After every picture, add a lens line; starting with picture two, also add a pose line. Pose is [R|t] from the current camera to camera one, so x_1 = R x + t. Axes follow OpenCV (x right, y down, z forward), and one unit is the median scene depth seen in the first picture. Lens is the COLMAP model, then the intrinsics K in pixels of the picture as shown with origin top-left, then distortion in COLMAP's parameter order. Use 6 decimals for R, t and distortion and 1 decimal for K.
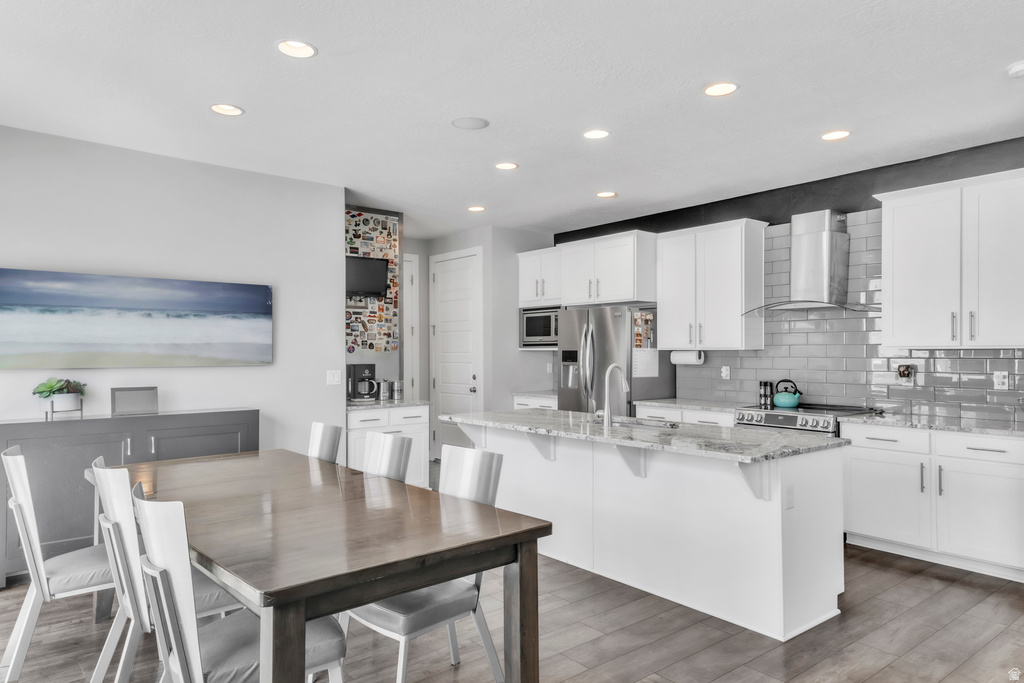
lens RADIAL K [[660.9, 0, 508.6], [0, 660.9, 345.0], [0, 0, 1]] dist [0.064149, -0.018088]
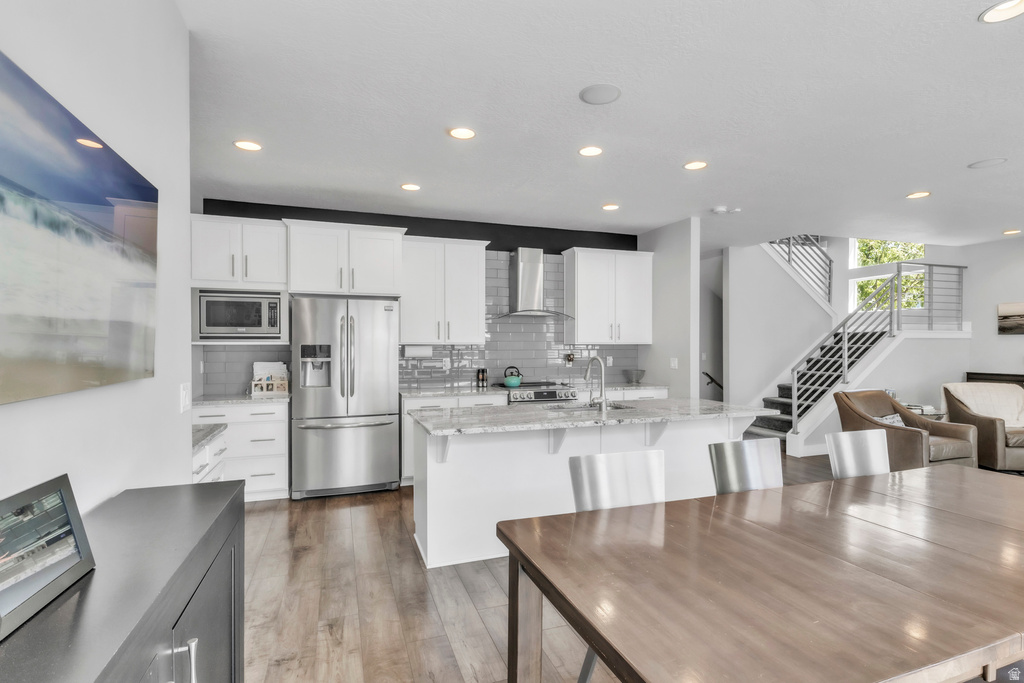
lens RADIAL K [[508.7, 0, 512.1], [0, 508.7, 344.9], [0, 0, 1]] dist [0.016623, -0.006947]
pose [[0.329887, 0.001745, 0.944019, -0.710718], [-0.009171, 0.999957, 0.001356, 0.007910], [-0.943976, -0.009105, 0.329888, 0.821267]]
